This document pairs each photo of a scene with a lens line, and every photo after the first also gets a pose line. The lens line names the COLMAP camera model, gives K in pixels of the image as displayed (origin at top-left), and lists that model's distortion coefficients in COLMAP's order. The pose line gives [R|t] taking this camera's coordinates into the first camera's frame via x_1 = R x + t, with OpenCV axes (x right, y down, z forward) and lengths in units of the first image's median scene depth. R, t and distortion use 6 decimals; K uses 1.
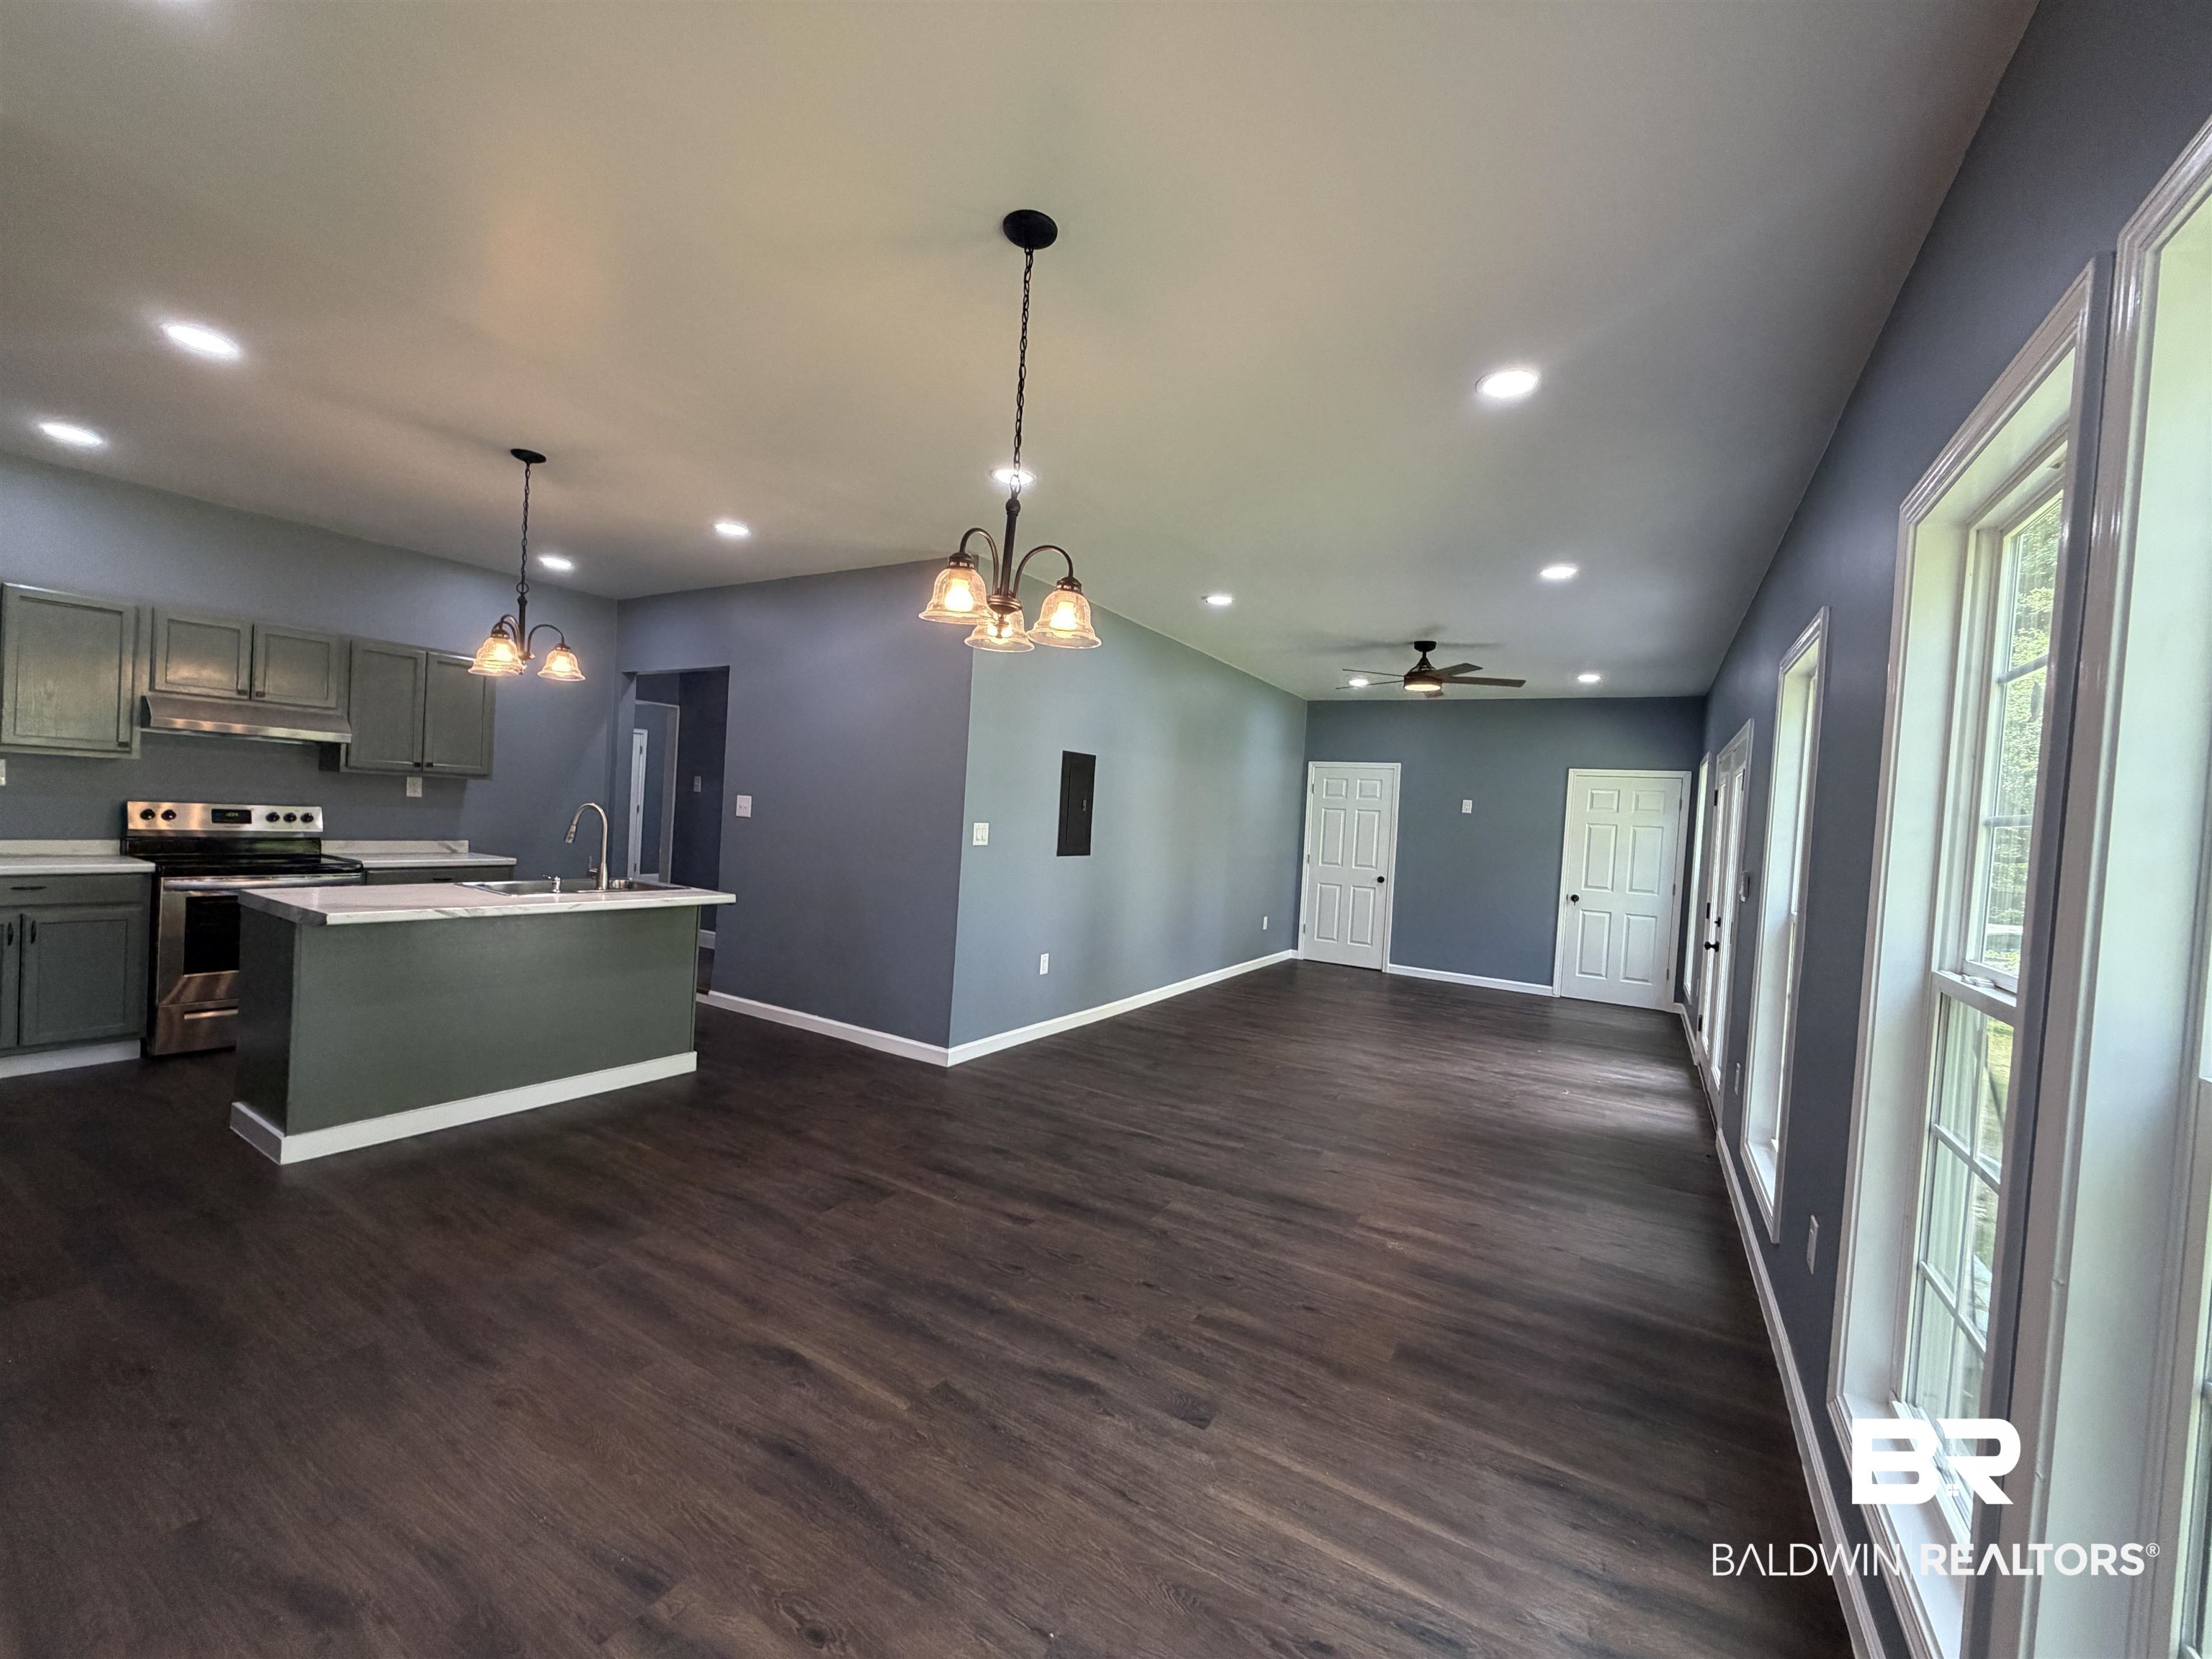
lens RADIAL K [[882.0, 0, 1099.0], [0, 882.0, 833.0], [0, 0, 1]] dist [0.000753, 0.000187]
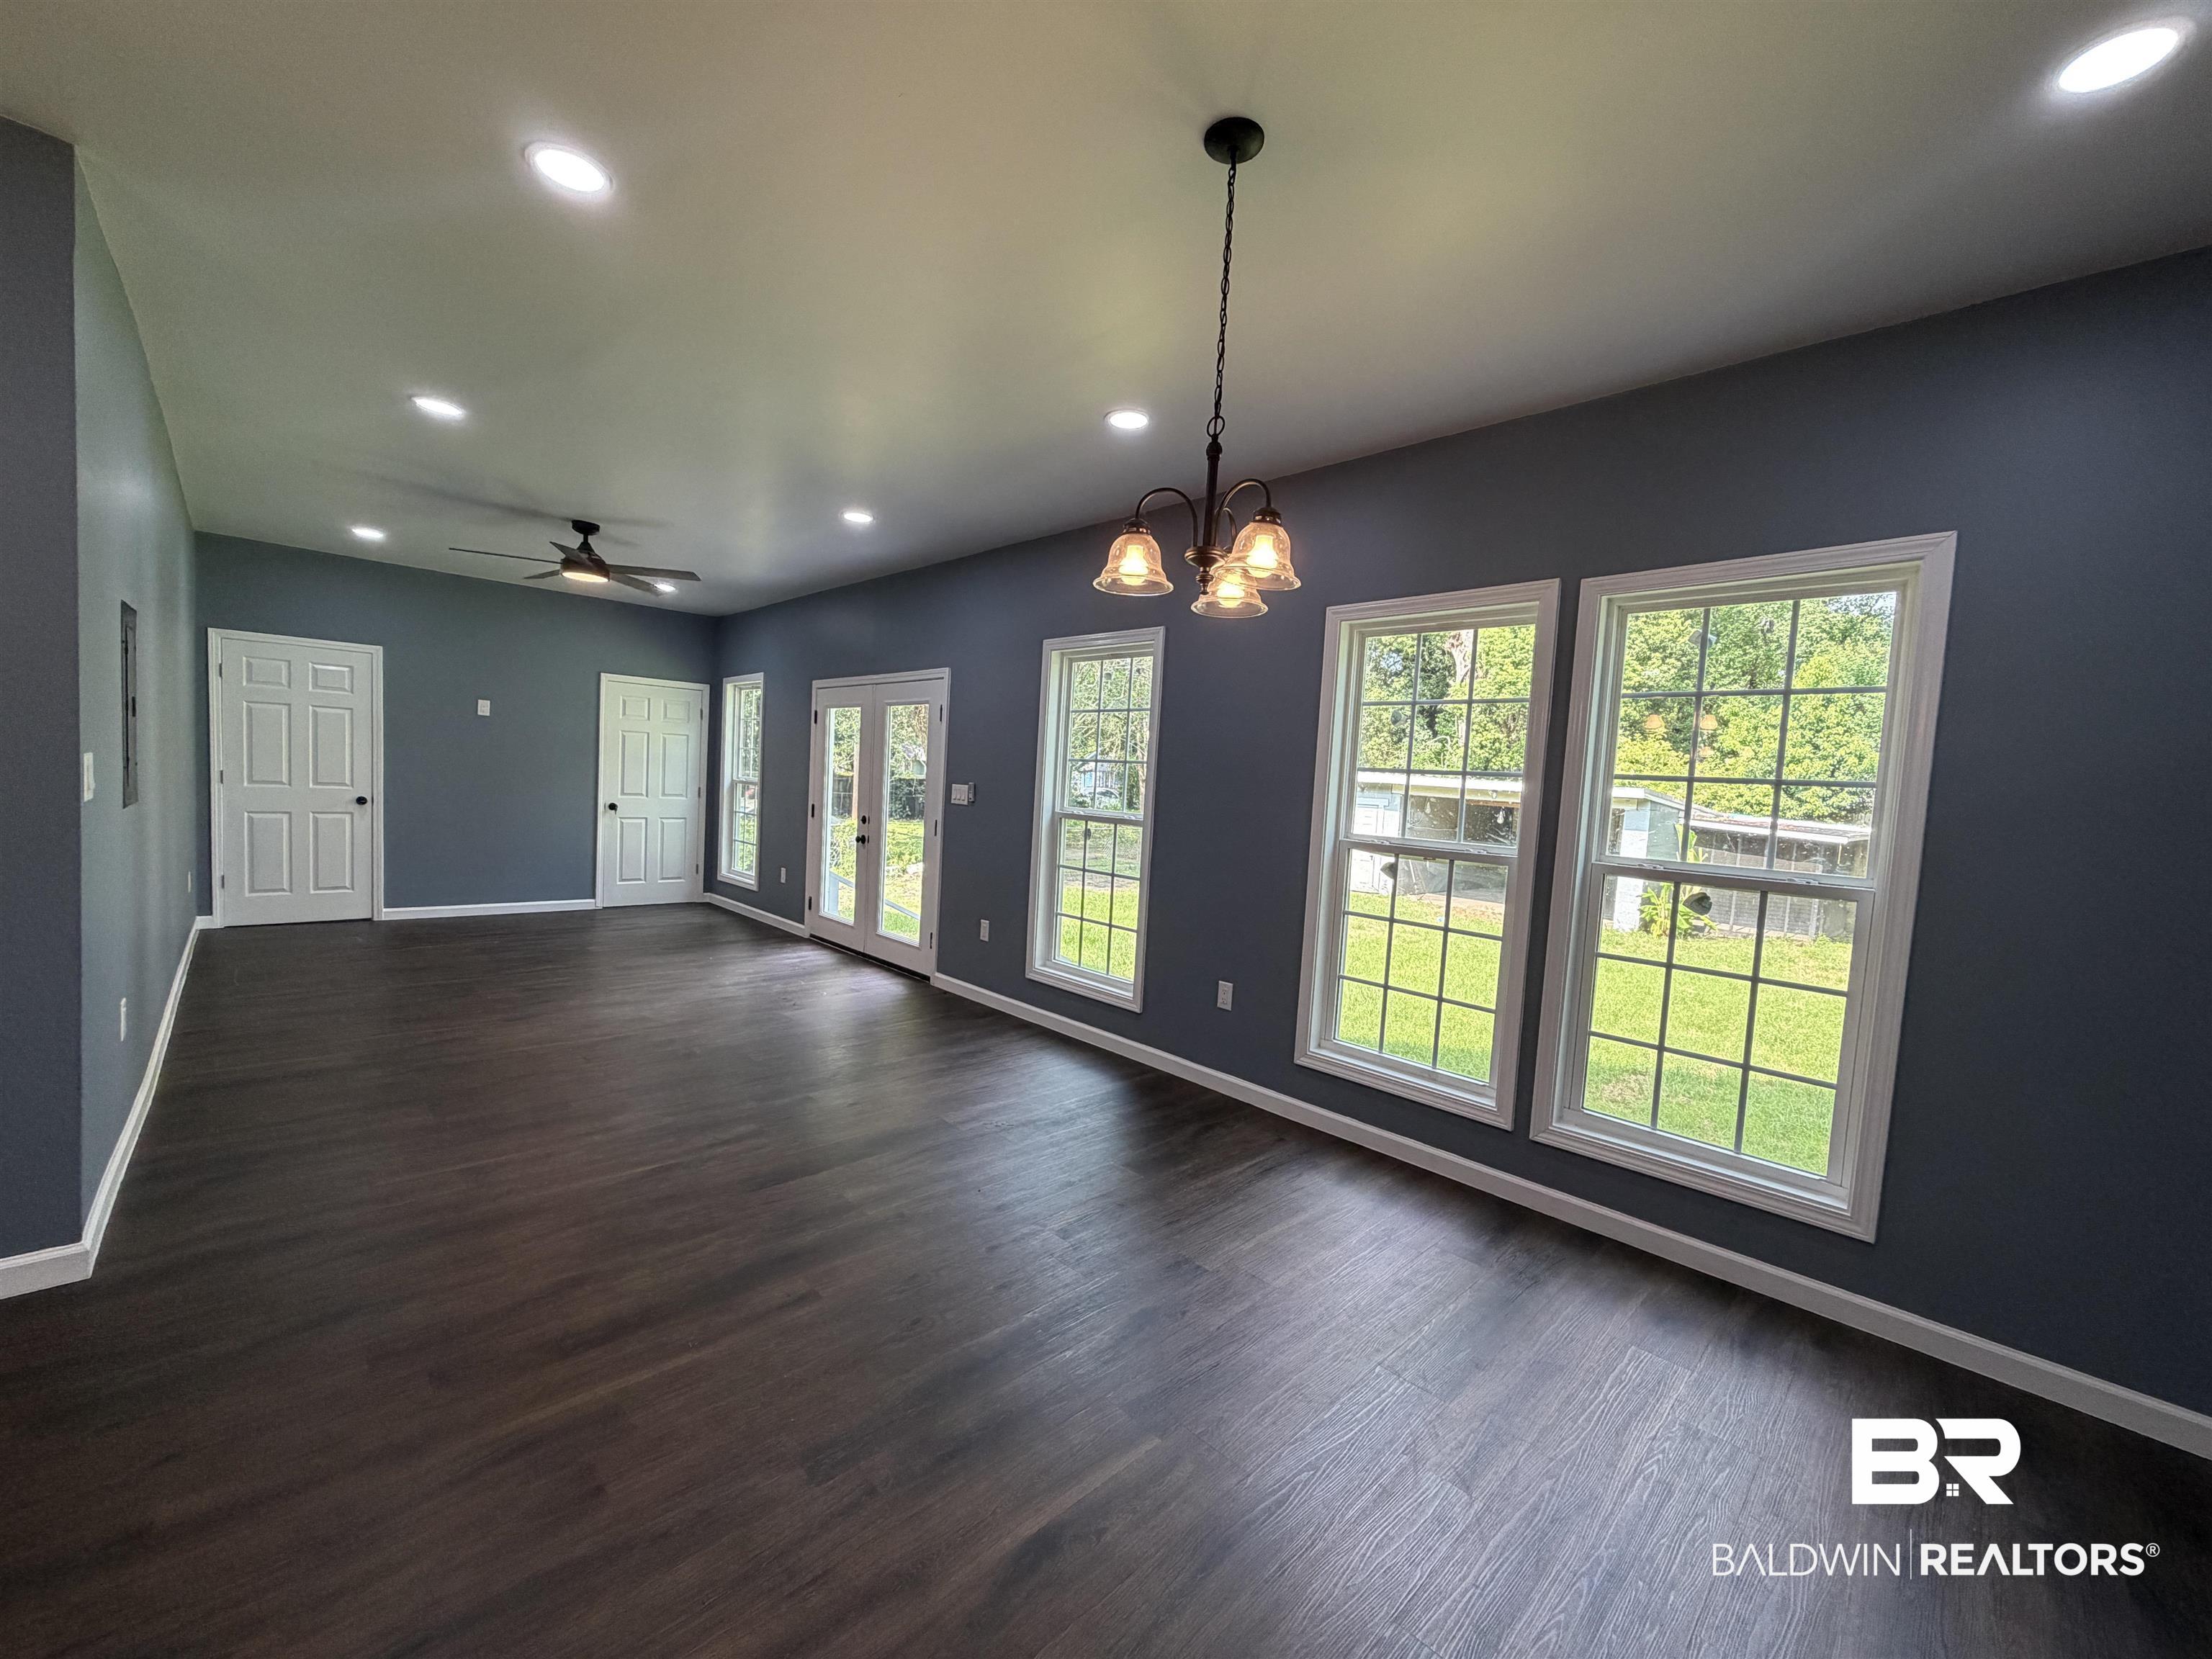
lens RADIAL K [[882.0, 0, 1099.0], [0, 882.0, 833.0], [0, 0, 1]] dist [0.000753, 0.000187]
pose [[0.269471, -0.105906, 0.957167, -0.378614], [-0.016520, 0.993280, 0.114553, -0.026944], [-0.962867, -0.046681, 0.265911, 0.309160]]
